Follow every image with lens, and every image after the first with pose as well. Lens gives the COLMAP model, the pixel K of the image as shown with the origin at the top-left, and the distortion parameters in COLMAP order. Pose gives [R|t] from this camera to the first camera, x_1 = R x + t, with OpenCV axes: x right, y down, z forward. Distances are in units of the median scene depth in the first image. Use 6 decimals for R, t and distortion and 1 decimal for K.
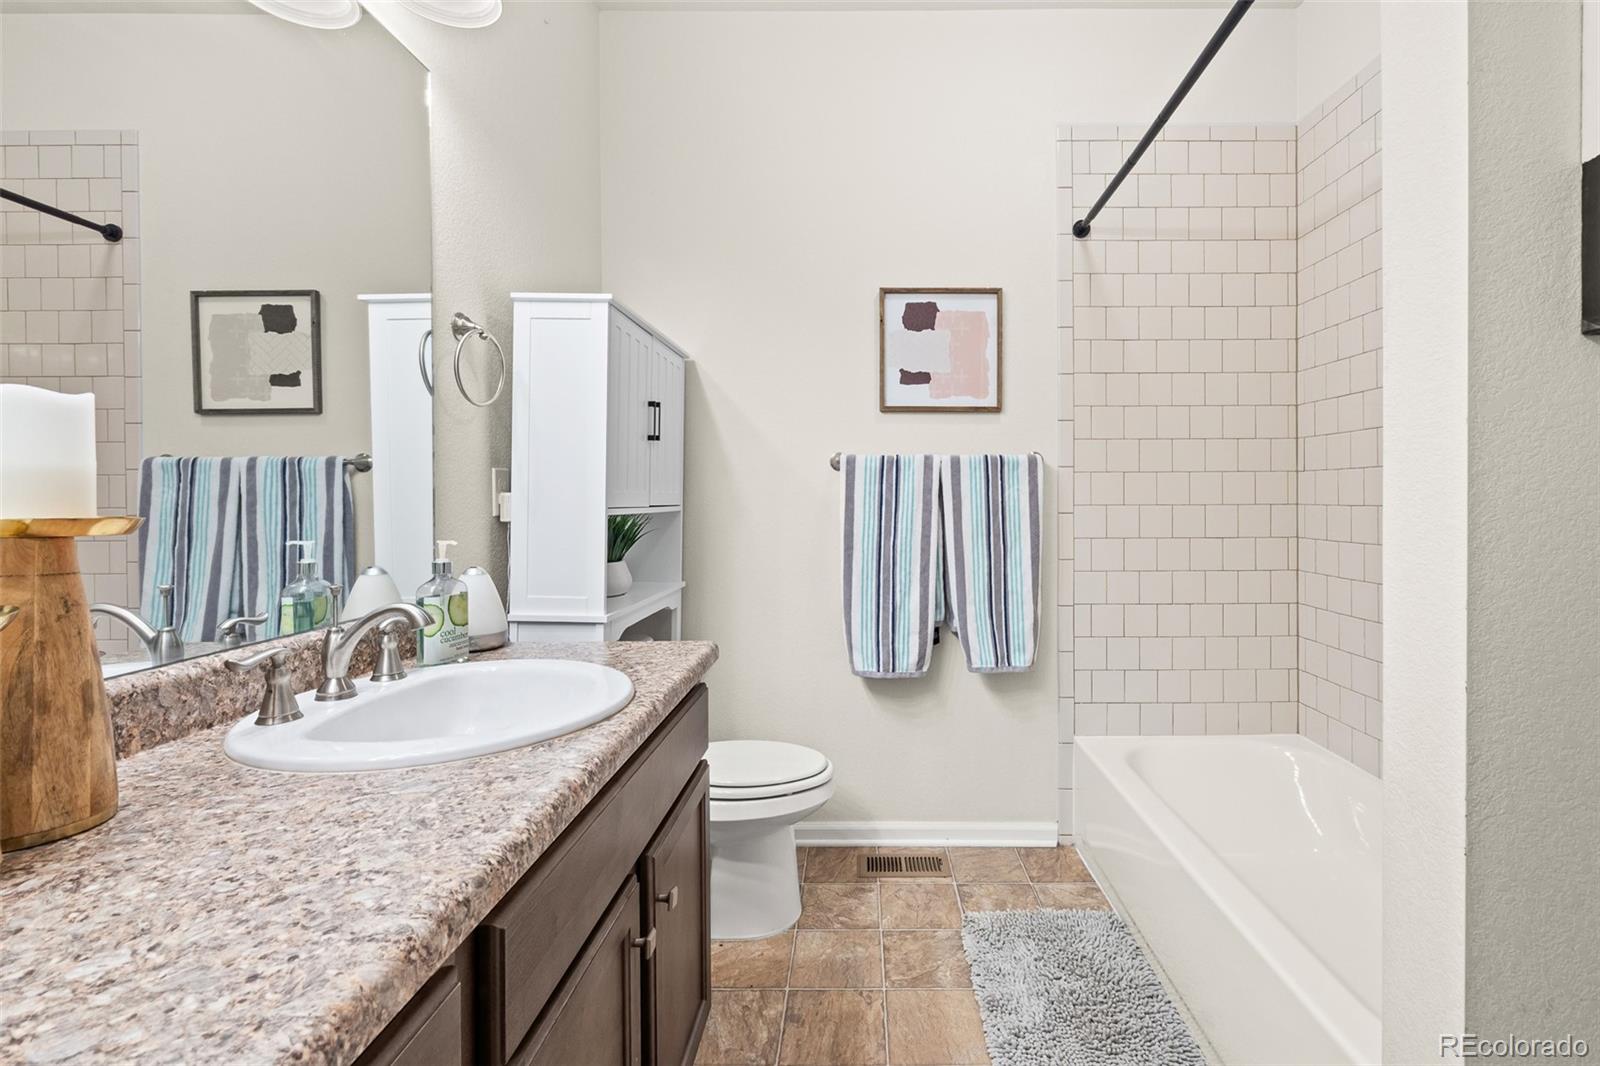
lens RADIAL K [[698.5, 0, 895.3], [0, 698.5, 497.9], [0, 0, 1]] dist [-0.000872, 0.000245]
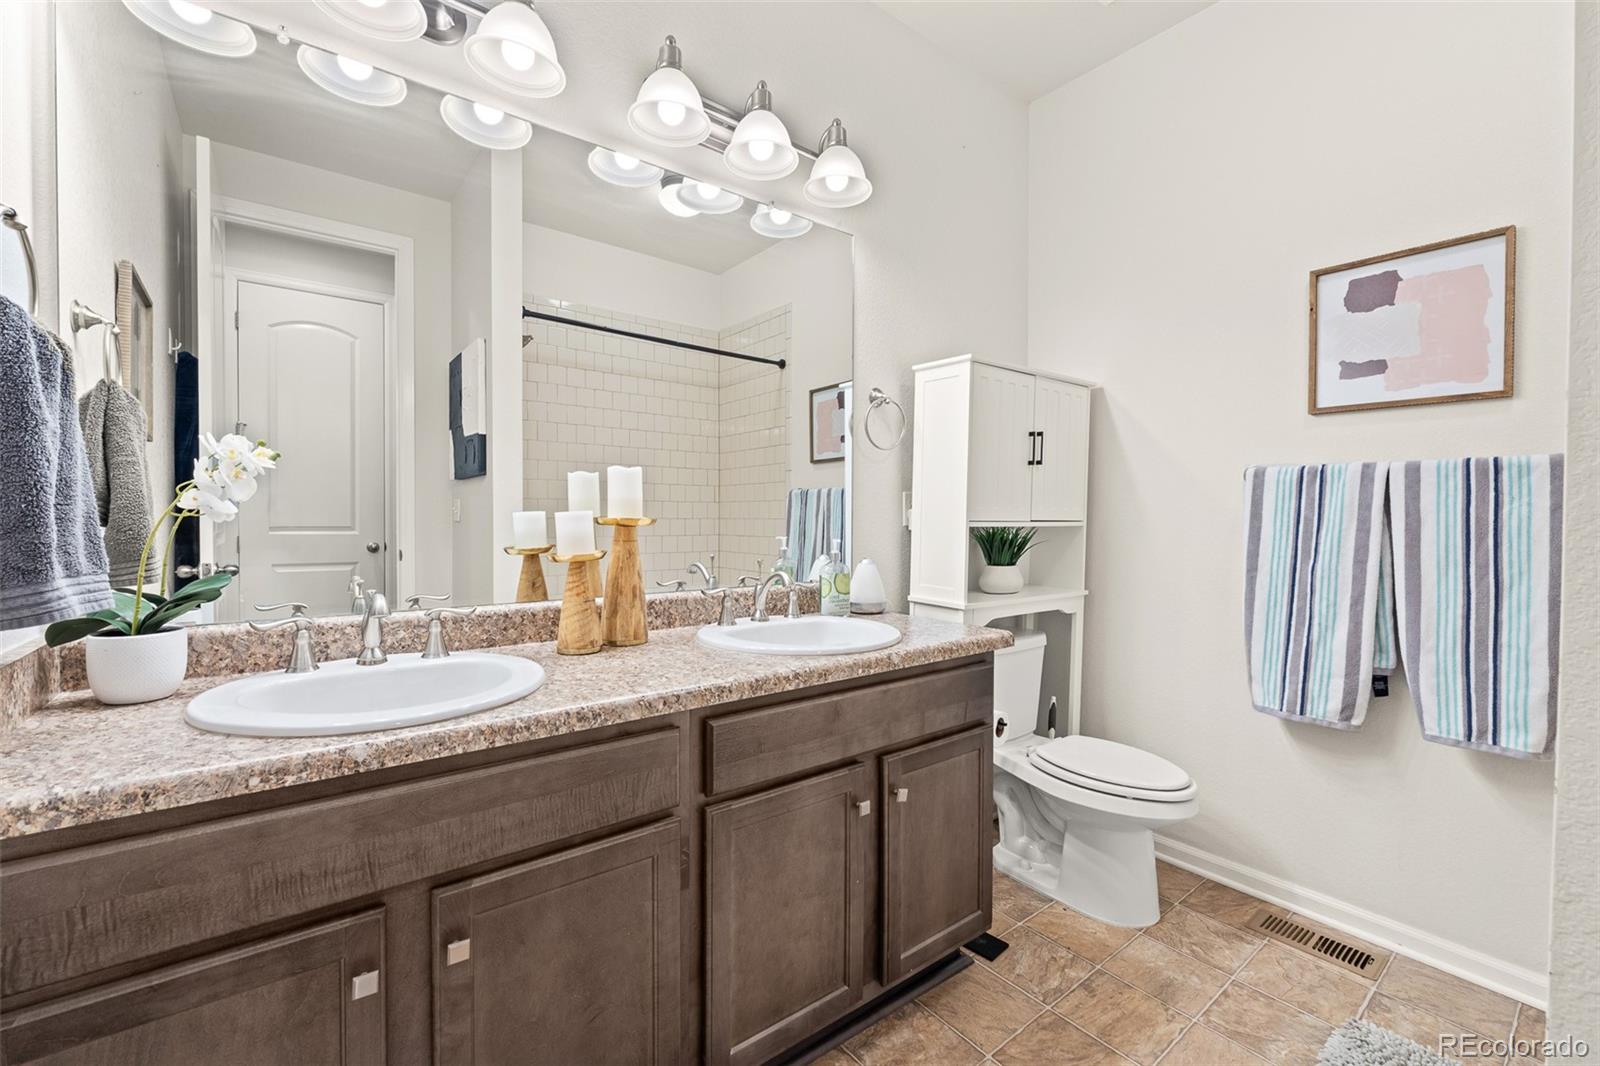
lens RADIAL K [[698.5, 0, 843.9], [0, 698.5, 520.2], [0, 0, 1]] dist [-0.000872, 0.000245]
pose [[0.626372, 0.008910, -0.779474, 0.335351], [-0.005167, 0.999960, 0.007278, 0.003631], [0.779507, -0.000531, 0.626393, 0.011078]]
